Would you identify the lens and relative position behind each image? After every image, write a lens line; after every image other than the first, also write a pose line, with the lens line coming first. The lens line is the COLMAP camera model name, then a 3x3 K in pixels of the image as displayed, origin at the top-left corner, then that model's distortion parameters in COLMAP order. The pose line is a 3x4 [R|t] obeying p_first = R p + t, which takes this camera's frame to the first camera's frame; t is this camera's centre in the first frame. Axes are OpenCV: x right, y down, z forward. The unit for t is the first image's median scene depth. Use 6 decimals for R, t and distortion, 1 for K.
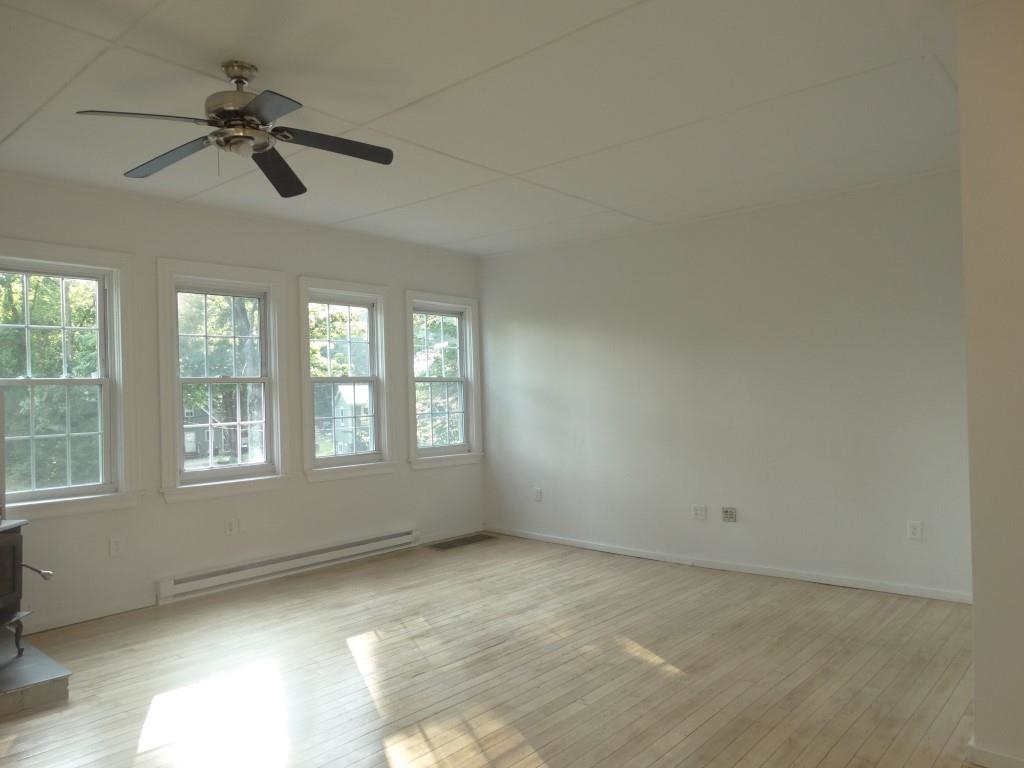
lens RADIAL K [[723.4, 0, 506.8], [0, 723.4, 379.4], [0, 0, 1]] dist [0.002619, 0.013841]
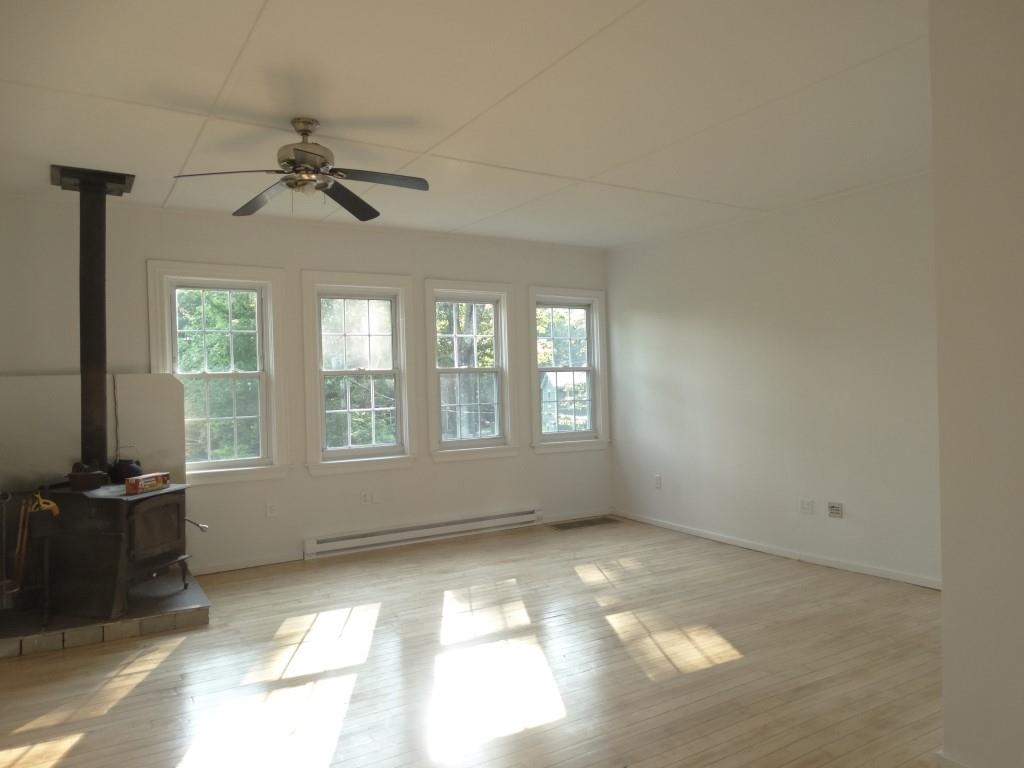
lens RADIAL K [[723.4, 0, 516.3], [0, 723.4, 374.8], [0, 0, 1]] dist [0.002619, 0.013841]
pose [[0.959350, -0.001301, -0.282217, 0.199657], [0.006398, 0.999833, 0.017138, -0.014755], [0.282147, -0.018247, 0.959198, -0.048947]]
